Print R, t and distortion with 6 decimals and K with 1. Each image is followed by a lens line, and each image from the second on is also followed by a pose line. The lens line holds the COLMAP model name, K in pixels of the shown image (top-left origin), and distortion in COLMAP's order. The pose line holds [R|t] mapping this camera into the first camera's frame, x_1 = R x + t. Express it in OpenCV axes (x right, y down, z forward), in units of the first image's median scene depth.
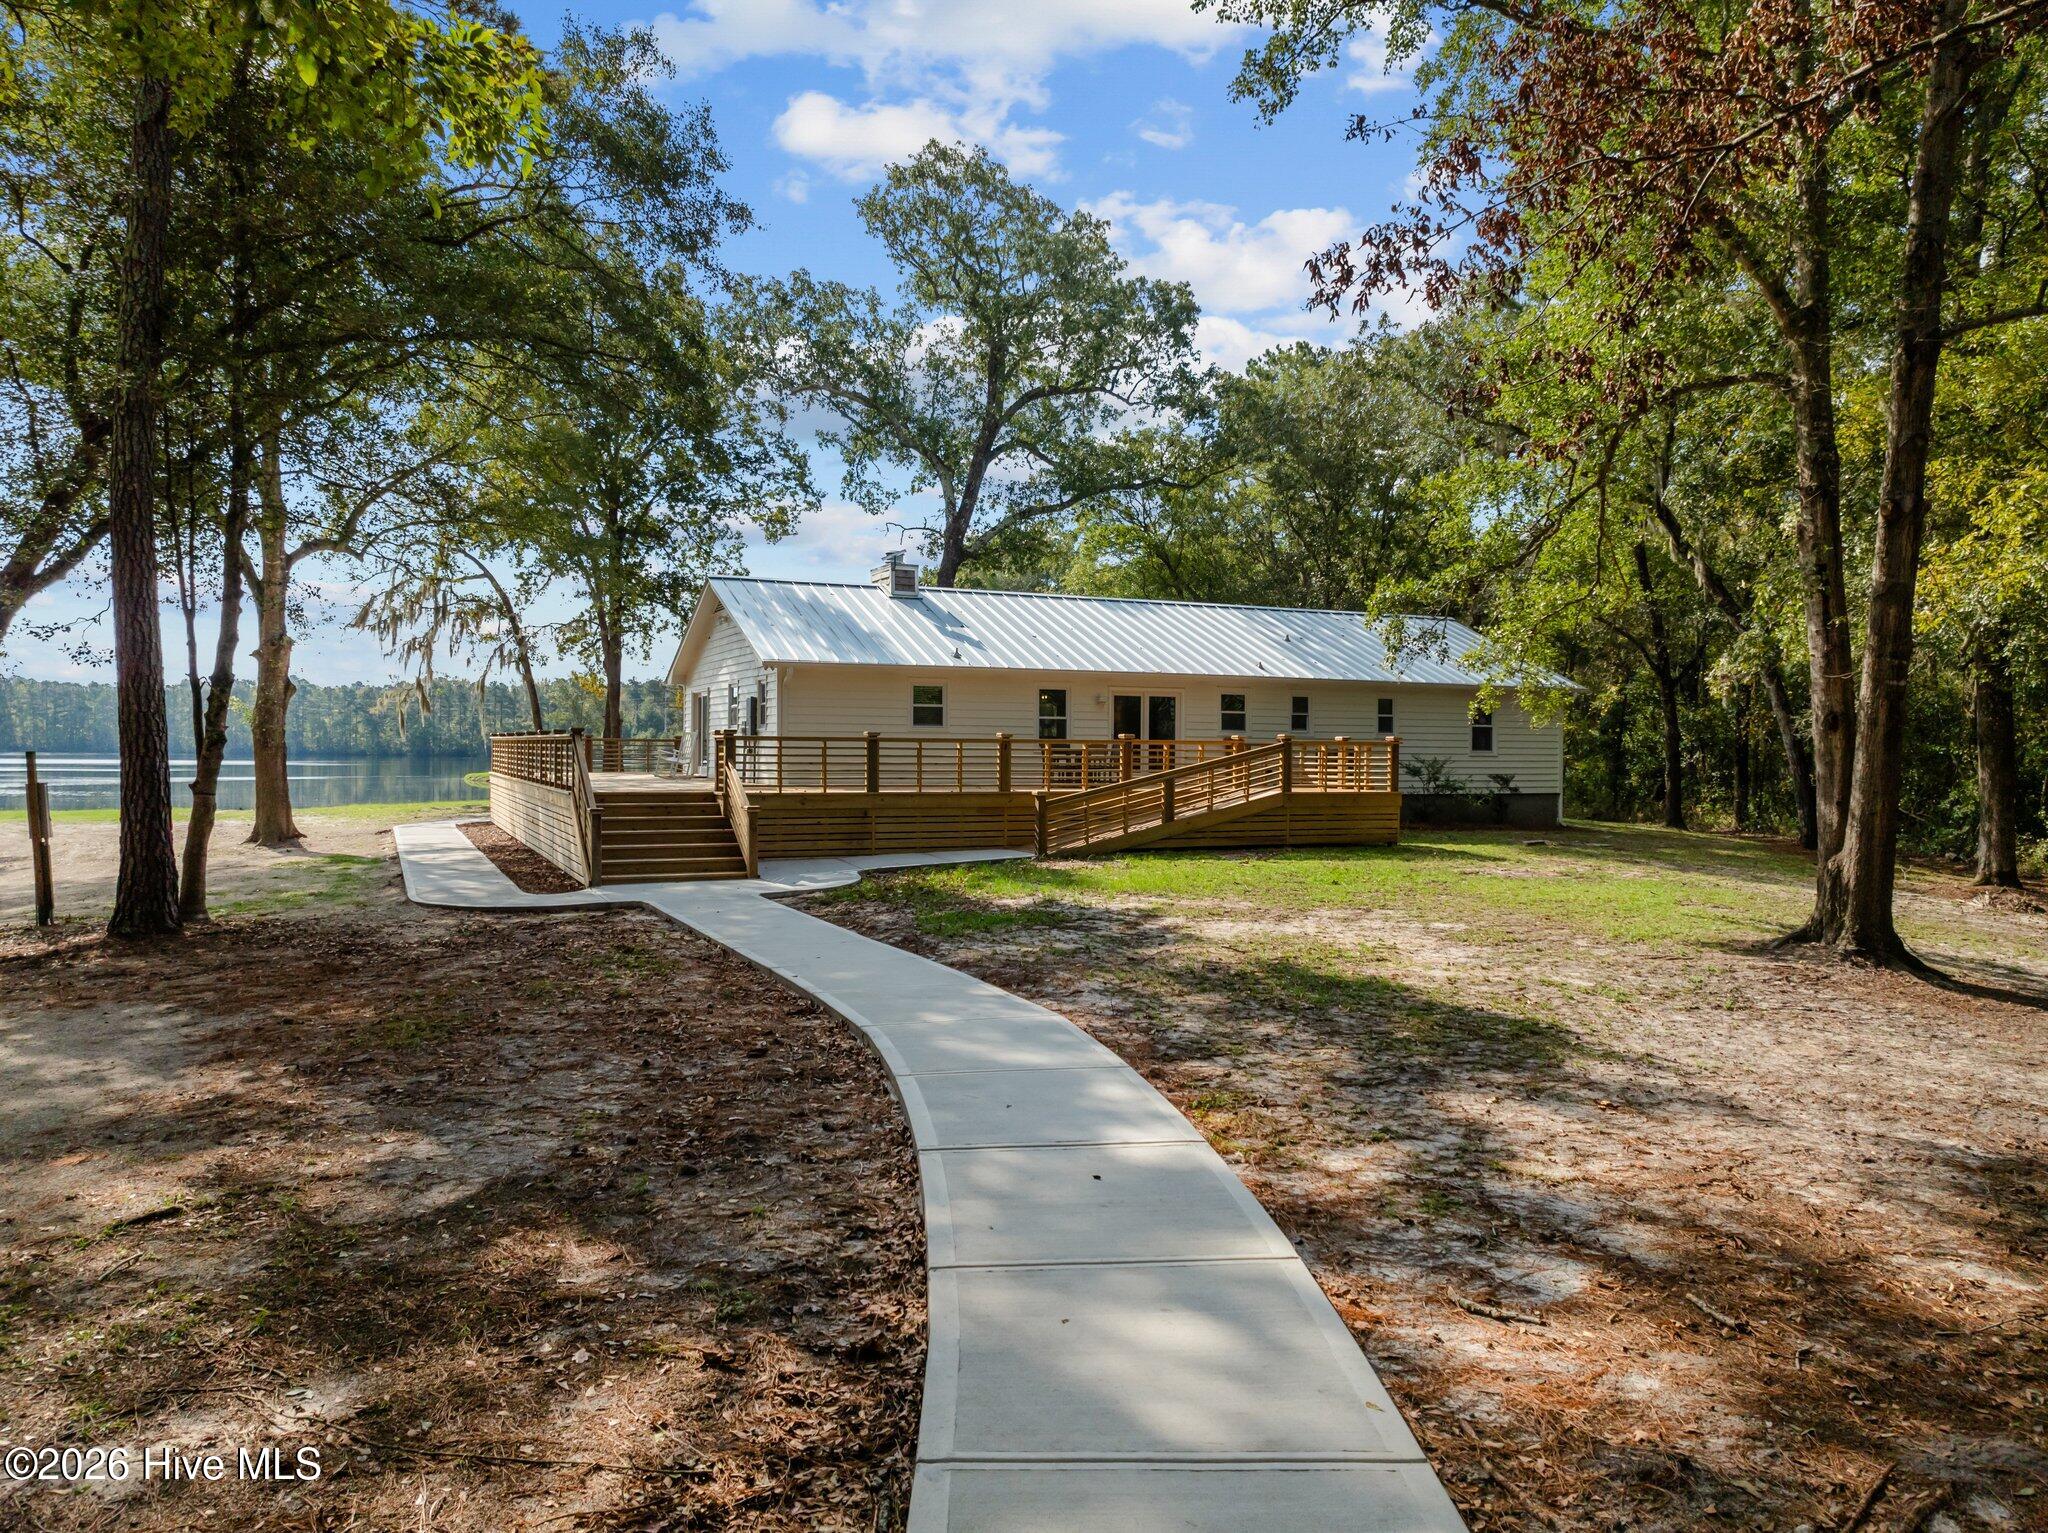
lens RADIAL K [[1446.7, 0, 1024.0], [0, 1446.7, 766.5], [0, 0, 1]] dist [-0.002416, -0.001102]
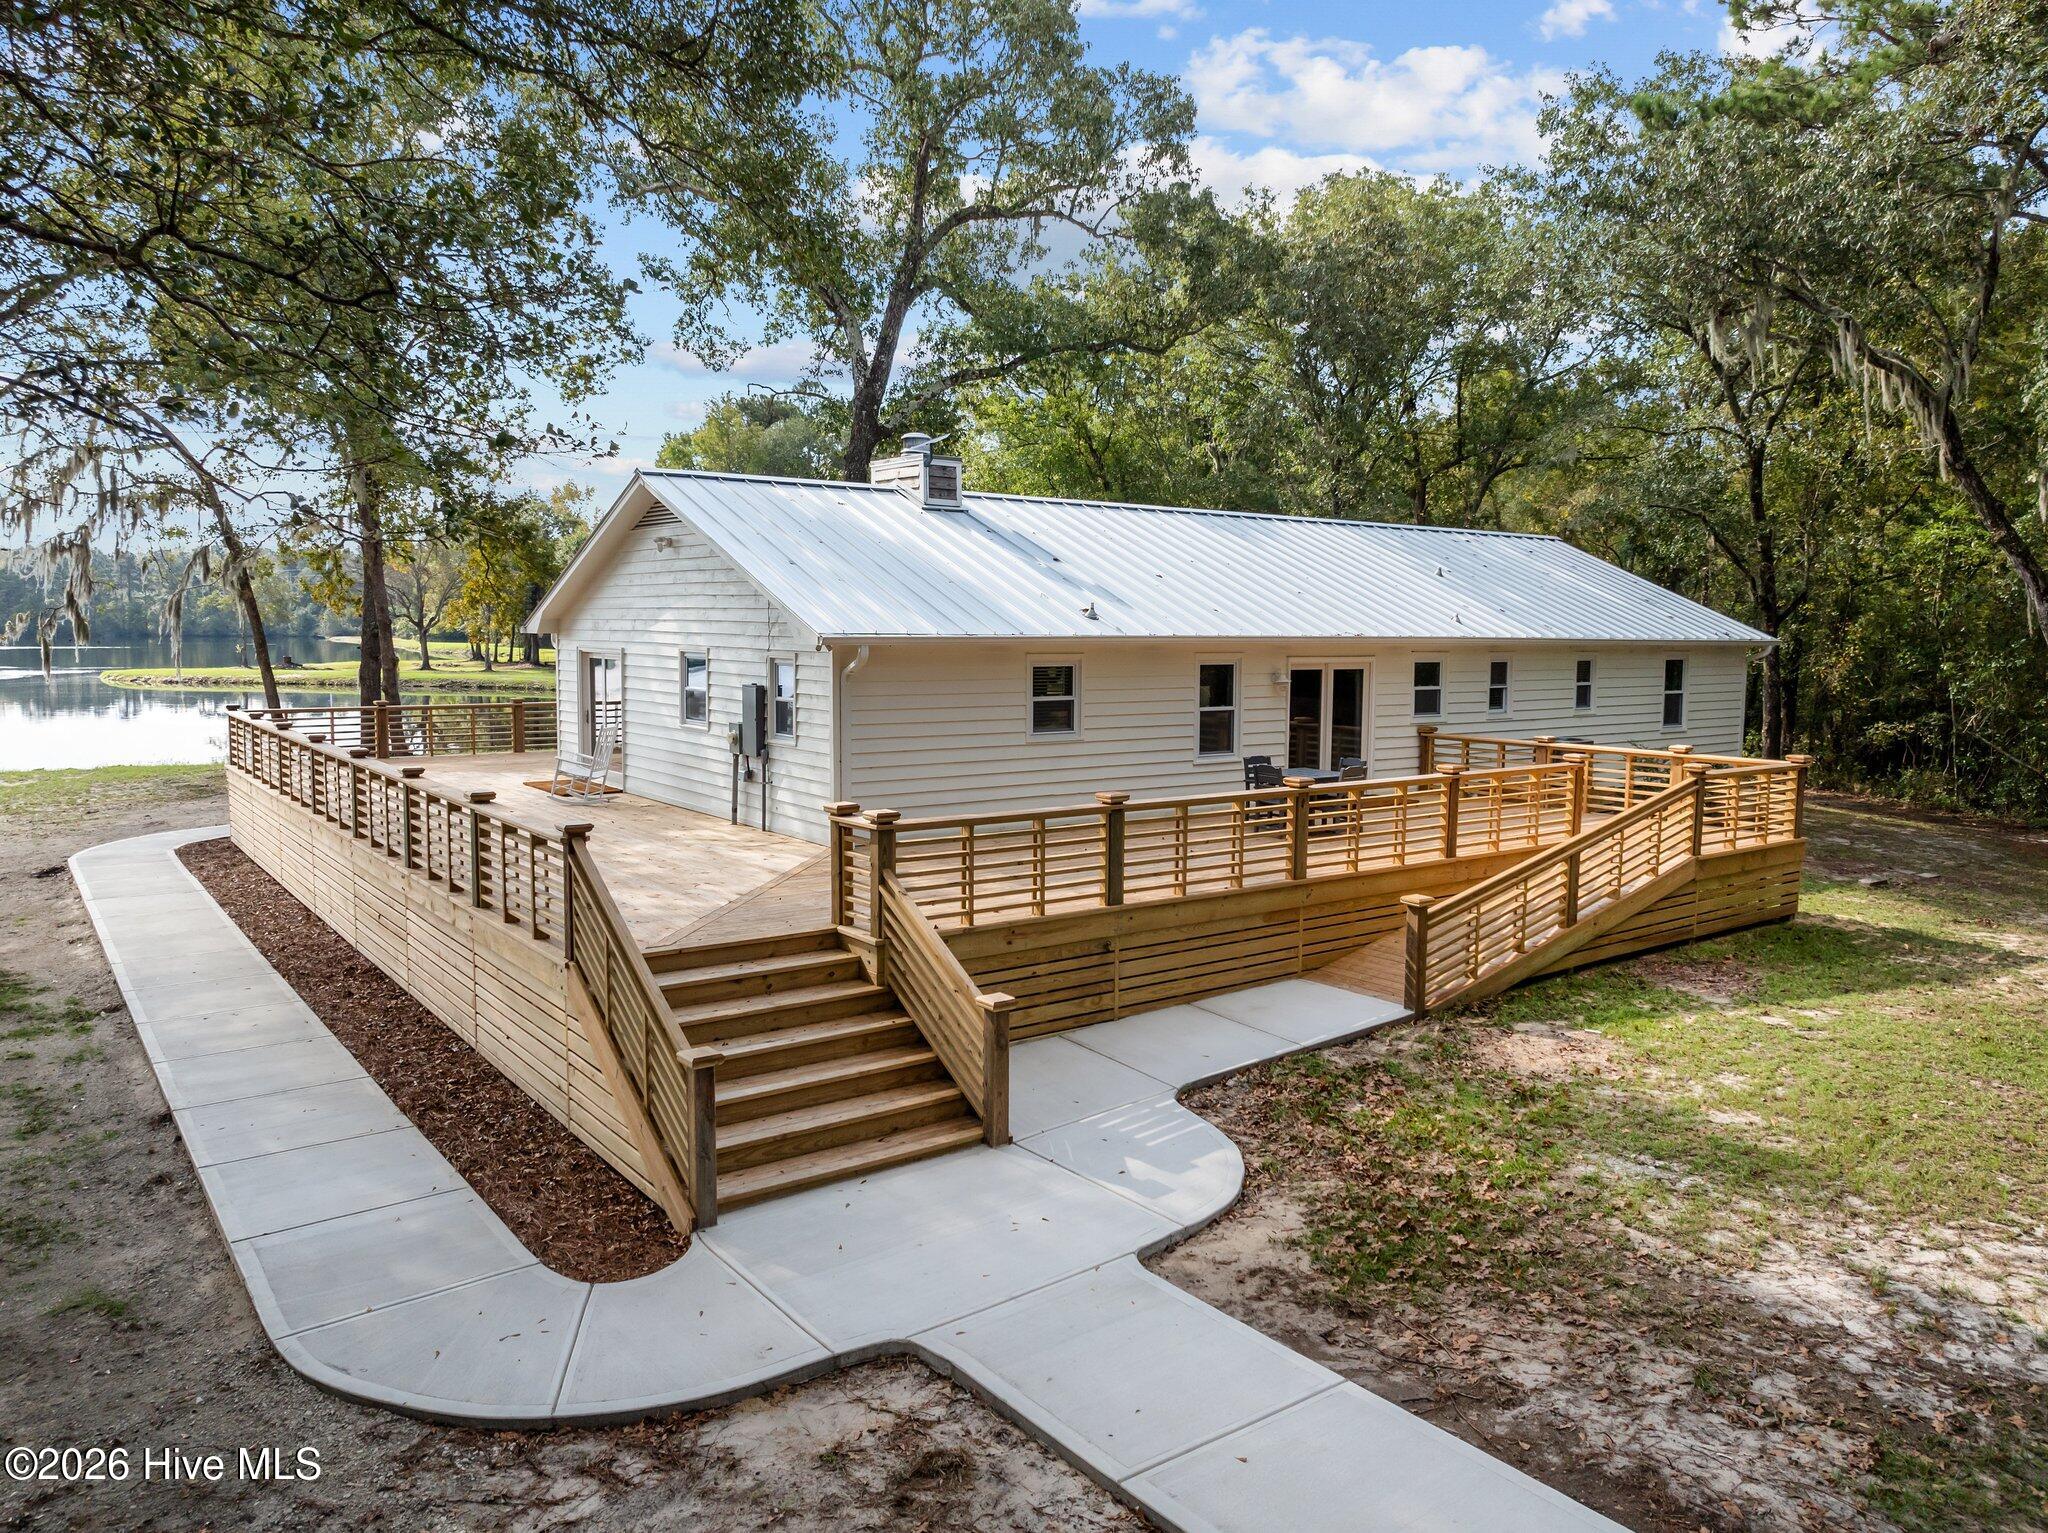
lens RADIAL K [[1457.8, 0, 1024.0], [0, 1457.8, 766.5], [0, 0, 1]] dist [-0.029897, 0.002640]
pose [[0.977951, -0.019097, 0.207961, -0.122425], [0.000607, 0.996066, 0.088611, -0.040247], [-0.208835, -0.086531, 0.974115, 0.236665]]
